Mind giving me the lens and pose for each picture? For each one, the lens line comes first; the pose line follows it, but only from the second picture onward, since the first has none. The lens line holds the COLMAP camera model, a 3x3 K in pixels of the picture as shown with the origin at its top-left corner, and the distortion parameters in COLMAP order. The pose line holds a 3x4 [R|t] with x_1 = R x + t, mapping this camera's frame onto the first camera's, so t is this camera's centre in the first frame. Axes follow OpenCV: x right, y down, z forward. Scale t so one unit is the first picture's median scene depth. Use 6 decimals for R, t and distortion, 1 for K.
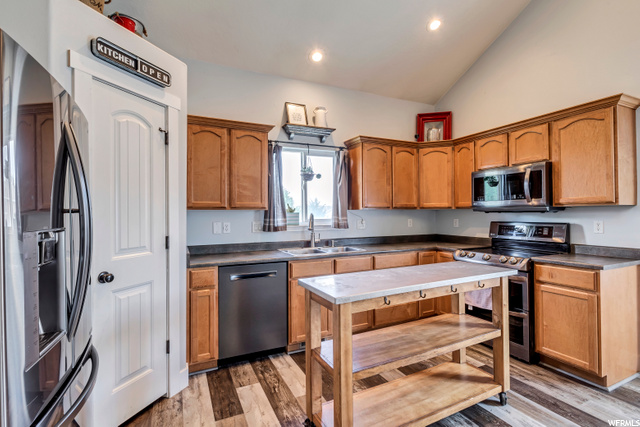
lens RADIAL K [[308.9, 0, 320.0], [0, 308.9, 213.5], [0, 0, 1]] dist [0.004458, 0.000172]
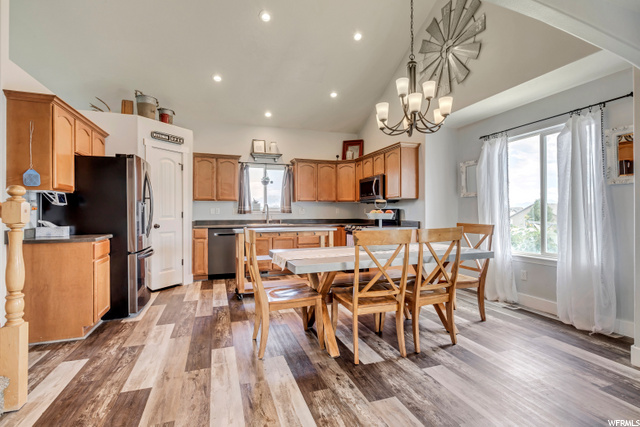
lens RADIAL K [[308.9, 0, 320.0], [0, 308.9, 213.5], [0, 0, 1]] dist [0.004458, 0.000172]
pose [[0.994798, 0.005629, -0.101712, 0.468514], [-0.005101, 0.999972, 0.005456, 0.044955], [0.101740, -0.004909, 0.994799, -0.724479]]
